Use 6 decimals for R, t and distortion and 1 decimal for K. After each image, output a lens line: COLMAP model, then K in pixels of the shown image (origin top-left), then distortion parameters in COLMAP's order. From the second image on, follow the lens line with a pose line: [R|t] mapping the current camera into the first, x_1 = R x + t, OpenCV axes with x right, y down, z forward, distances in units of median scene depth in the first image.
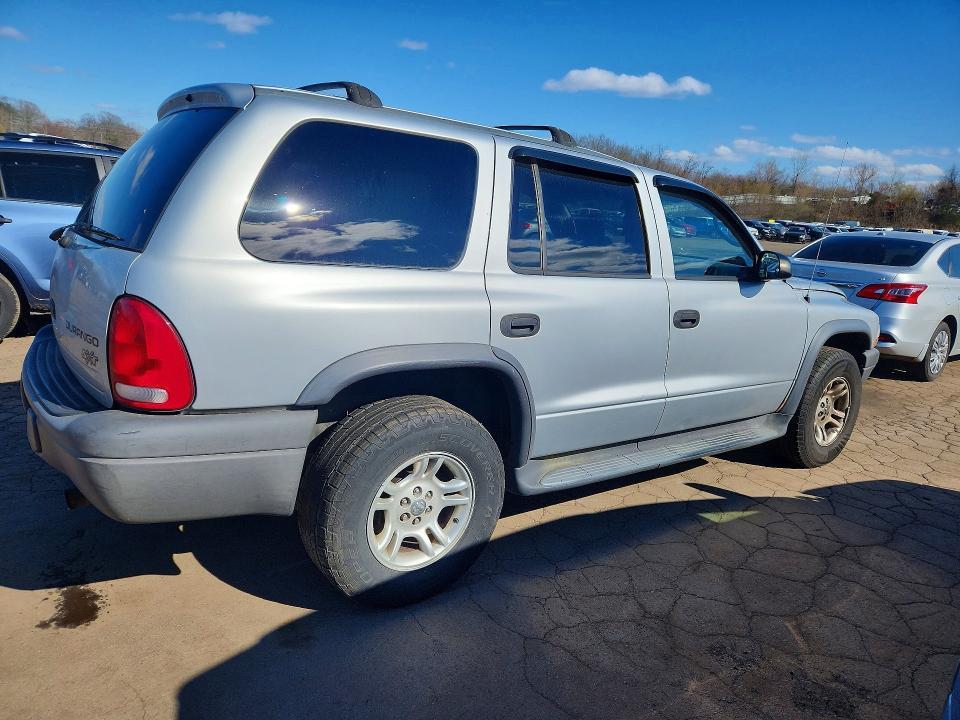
lens RADIAL K [[662.2, 0, 479.9], [0, 662.2, 353.4], [0, 0, 1]] dist [-0.003906, -0.002667]
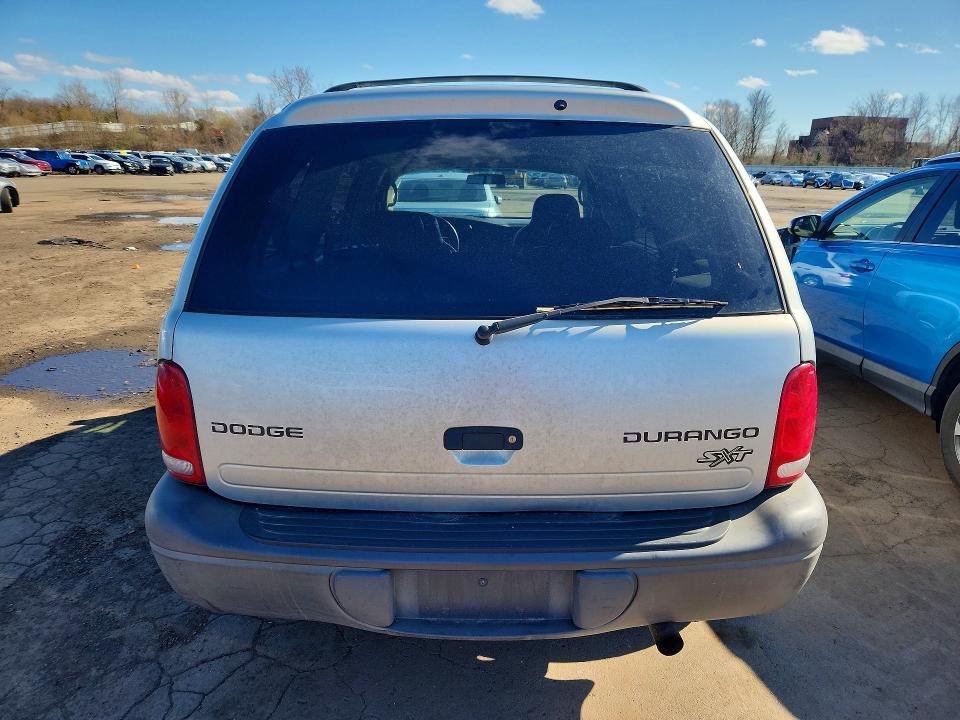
lens RADIAL K [[662.2, 0, 480.8], [0, 662.2, 362.5], [0, 0, 1]] dist [-0.003906, -0.002667]
pose [[0.602727, -0.274916, 0.749094, -0.049798], [0.186384, 0.961312, 0.202833, -0.012463], [-0.775875, 0.017366, 0.630648, 0.026097]]
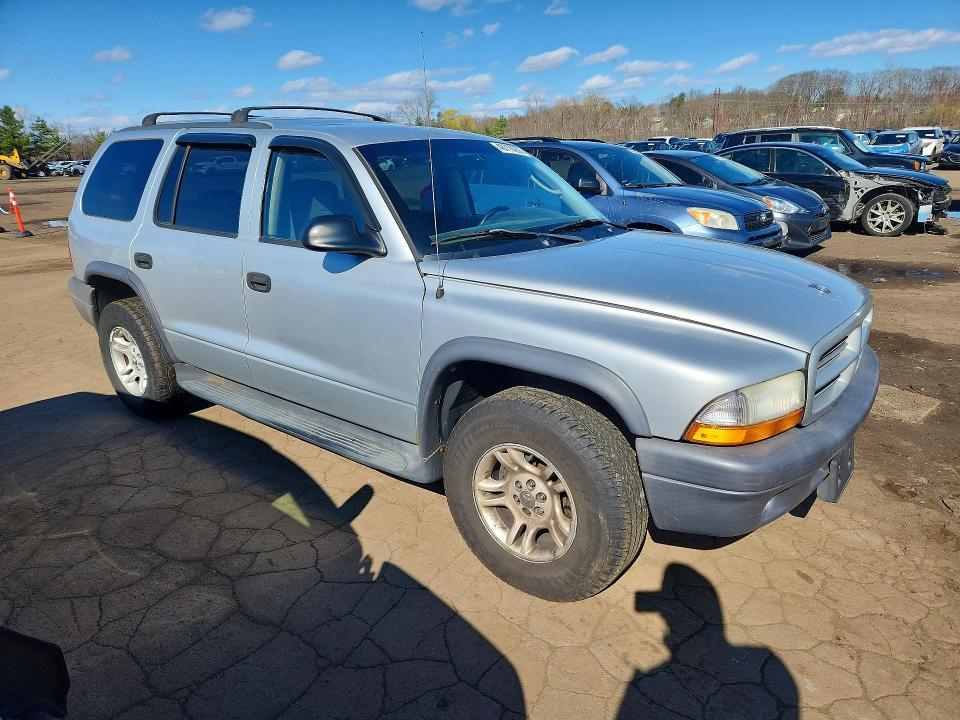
lens RADIAL K [[662.2, 0, 478.5], [0, 662.2, 364.6], [0, 0, 1]] dist [-0.003906, -0.002667]
pose [[0.264783, 0.218480, -0.939232, 1.318777], [-0.160481, 0.970397, 0.180487, -0.159207], [0.950860, 0.102939, 0.292007, 1.004966]]
